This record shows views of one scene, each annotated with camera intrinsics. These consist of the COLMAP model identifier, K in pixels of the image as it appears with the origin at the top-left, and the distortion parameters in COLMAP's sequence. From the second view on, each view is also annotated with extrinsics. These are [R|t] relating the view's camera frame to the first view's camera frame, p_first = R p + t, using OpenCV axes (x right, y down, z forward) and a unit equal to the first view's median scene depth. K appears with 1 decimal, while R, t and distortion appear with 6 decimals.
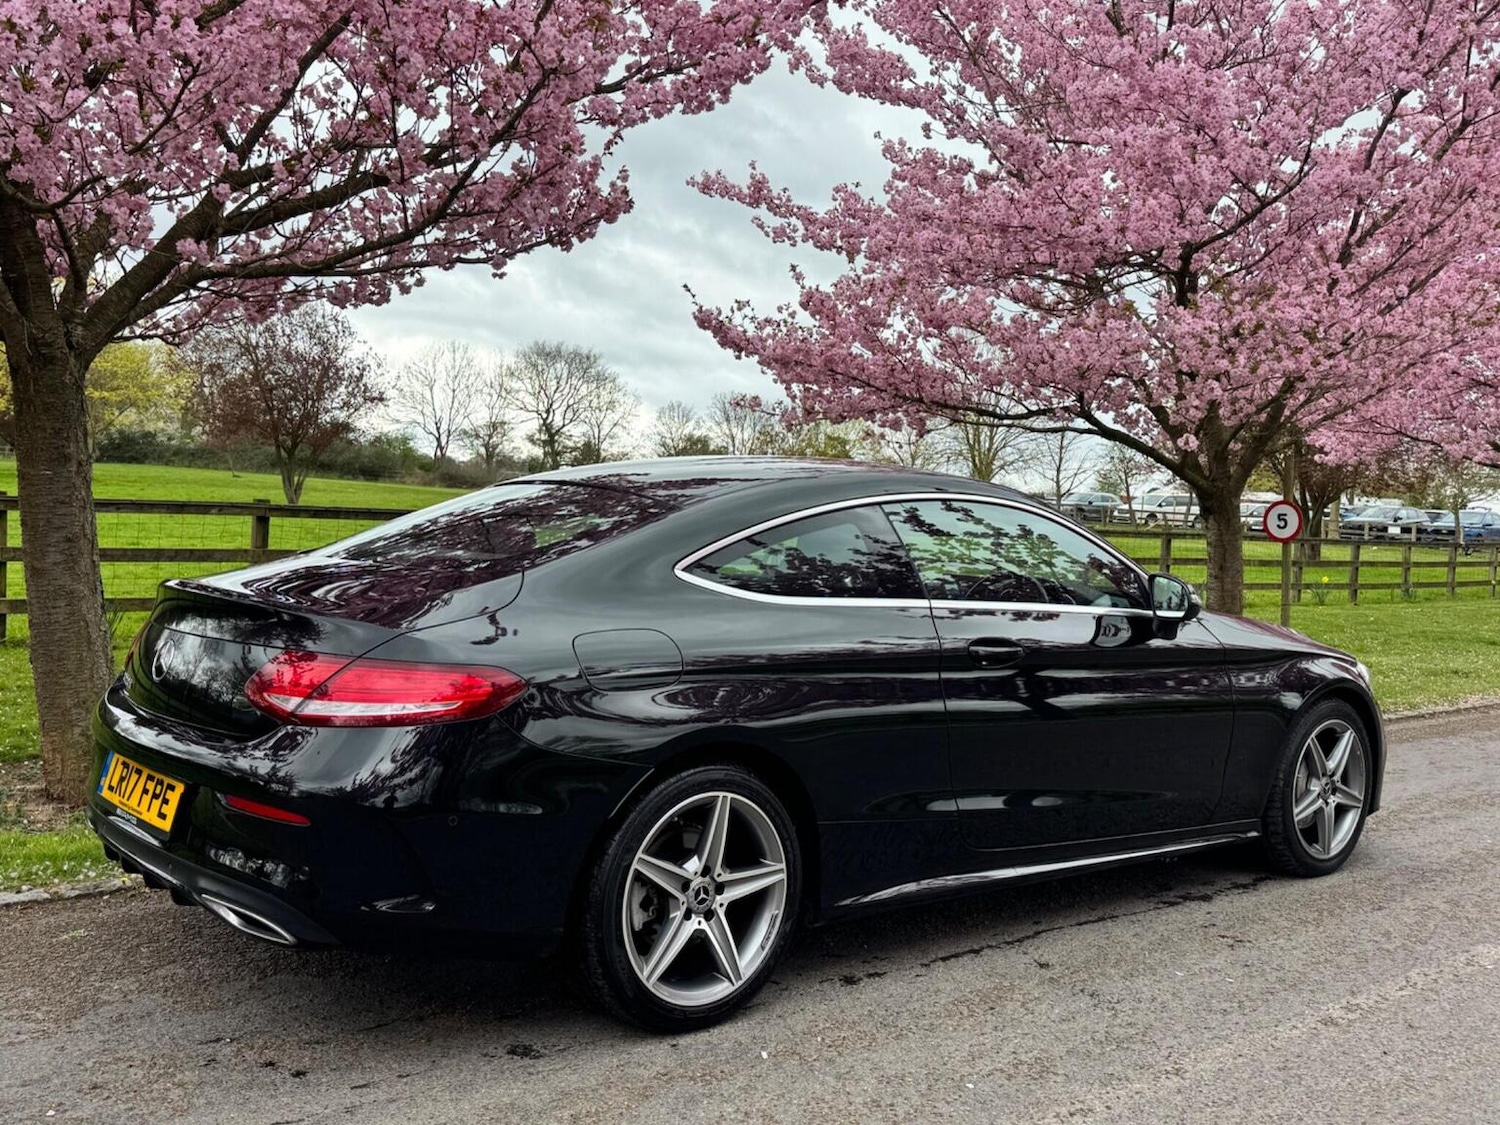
lens RADIAL K [[1463.3, 0, 753.9], [0, 1463.3, 563.1], [0, 0, 1]] dist [0.166117, -0.335589]
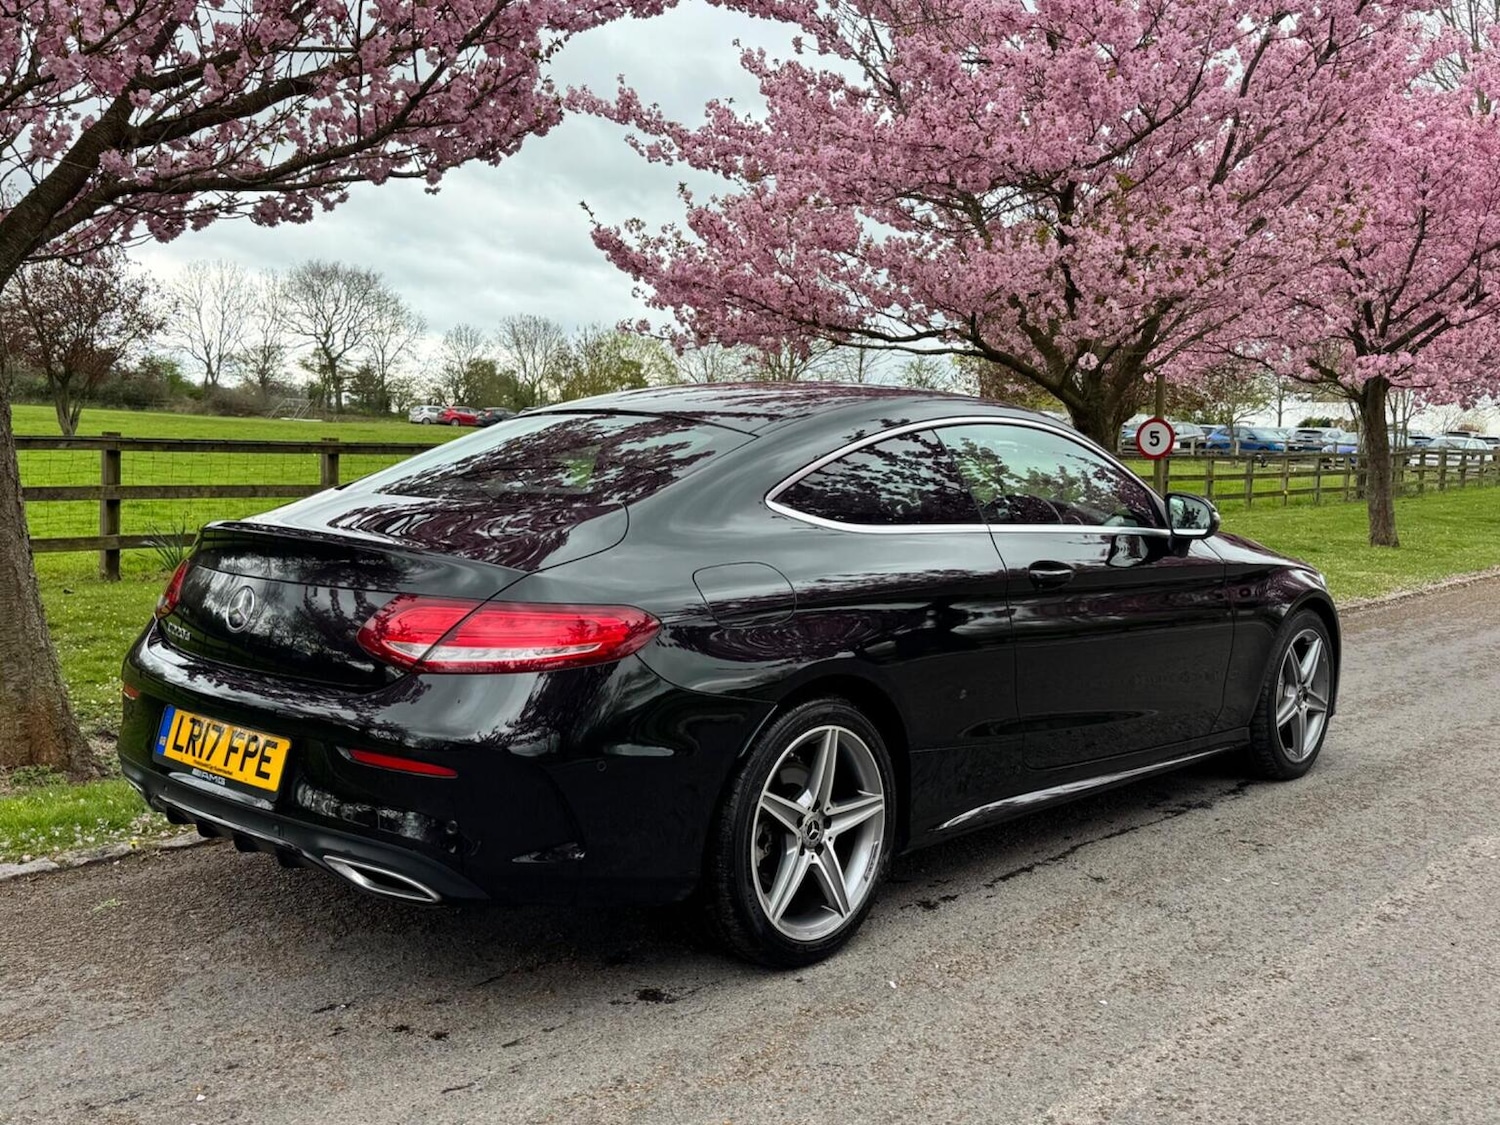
lens RADIAL K [[1462.7, 0, 745.4], [0, 1462.7, 567.5], [0, 0, 1]] dist [0.174621, -0.358816]
pose [[0.990836, -0.028224, 0.132092, -0.154821], [0.021026, 0.998233, 0.055573, -0.004379], [-0.133427, -0.052286, 0.989678, 0.030435]]
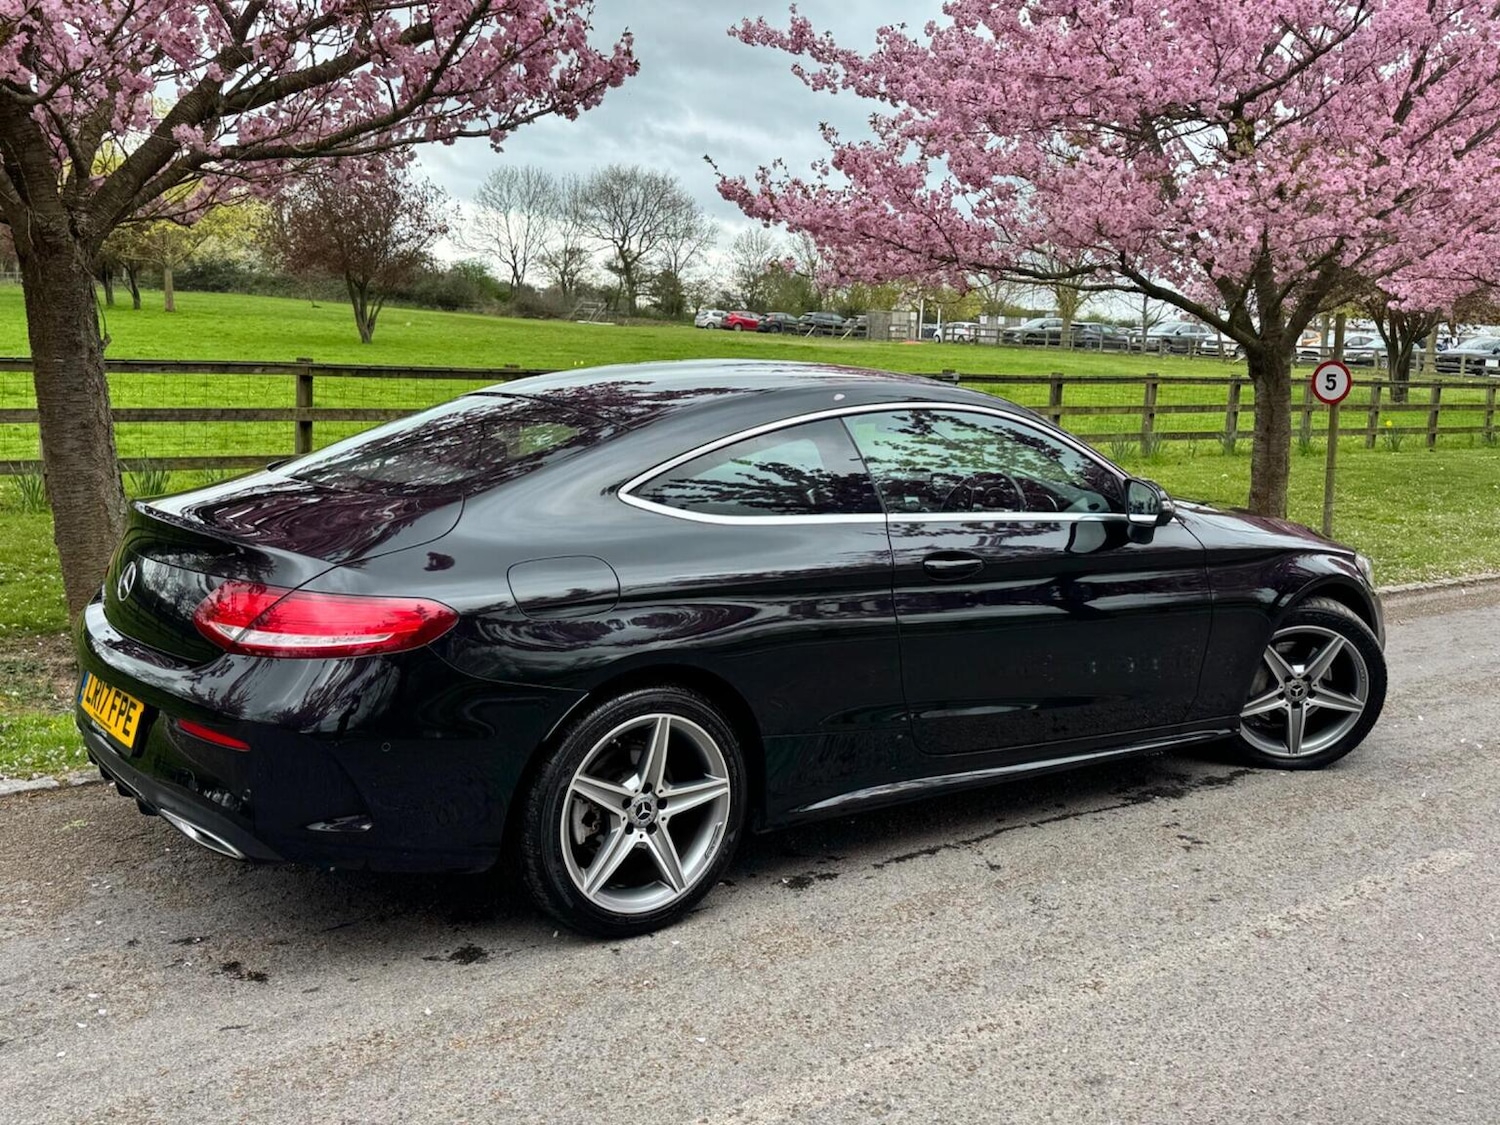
lens RADIAL K [[1462.8, 0, 752.2], [0, 1462.8, 563.2], [0, 0, 1]] dist [0.183806, -0.381258]
pose [[0.998496, 0.007363, -0.054331, 0.071921], [-0.001100, 0.993431, 0.114423, -0.051048], [0.054817, -0.114191, 0.991945, -0.006863]]
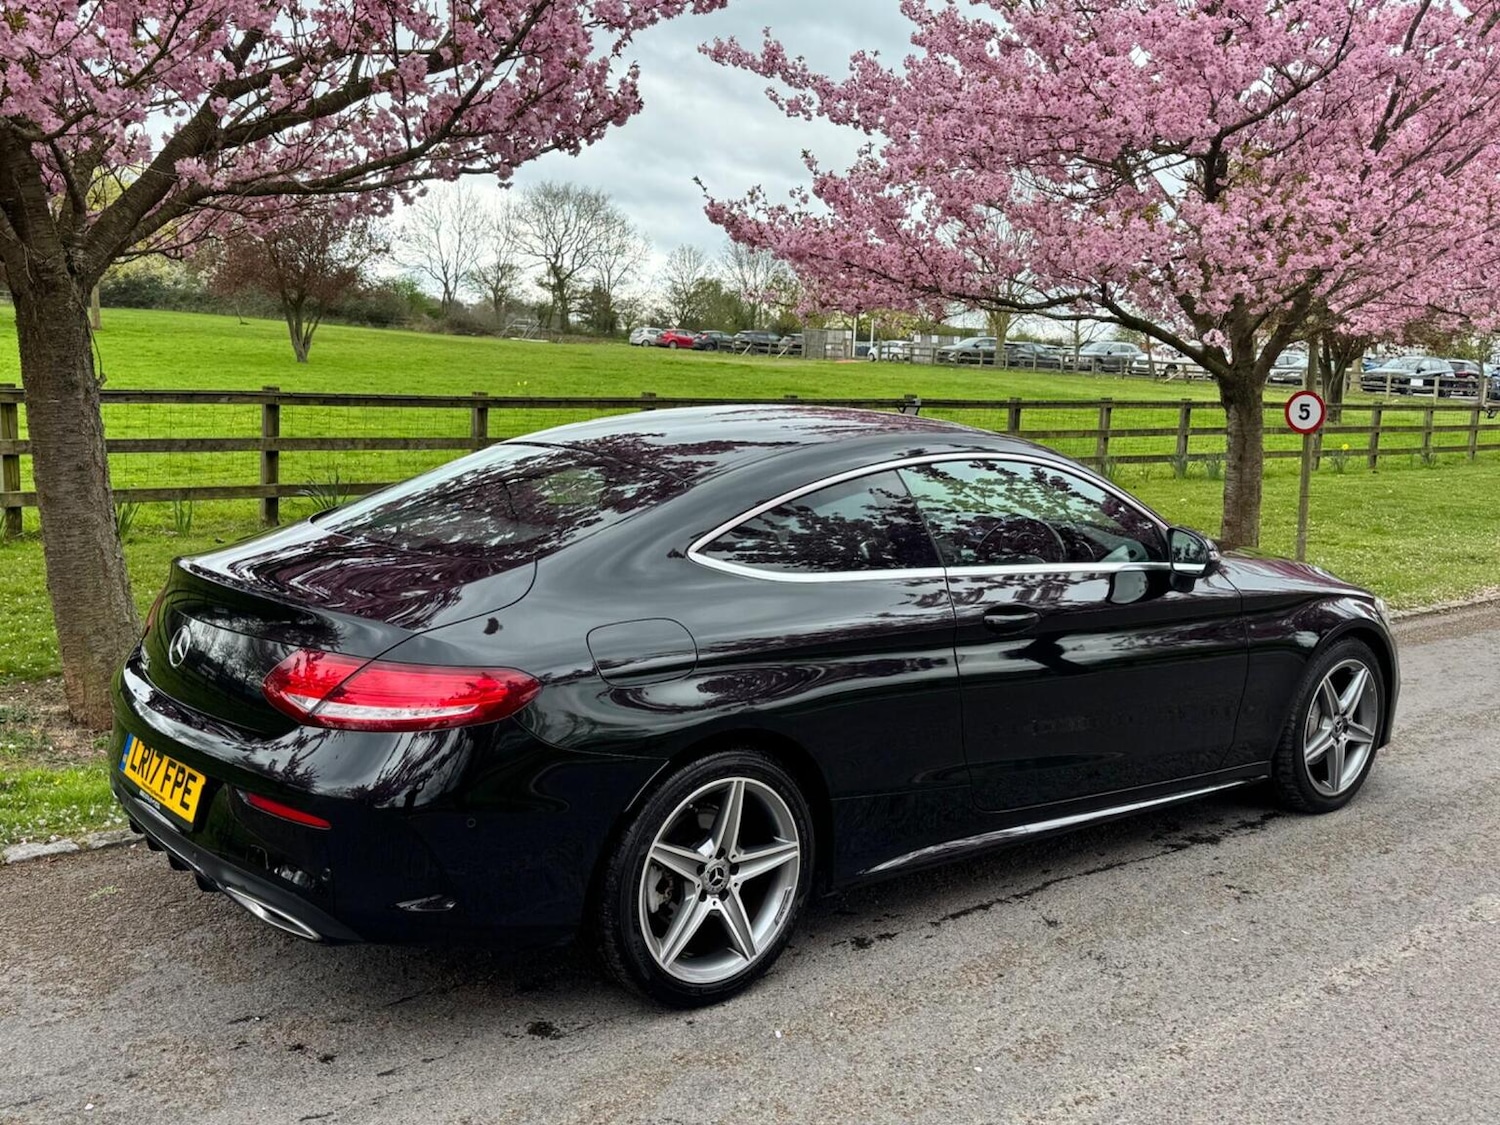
lens RADIAL K [[1463.0, 0, 748.6], [0, 1463.0, 570.1], [0, 0, 1]] dist [0.175101, -0.362130]
pose [[0.999928, 0.001783, -0.011877, -0.001241], [-0.000493, 0.994181, 0.107719, -0.070961], [0.012000, -0.107706, 0.994110, 0.009946]]
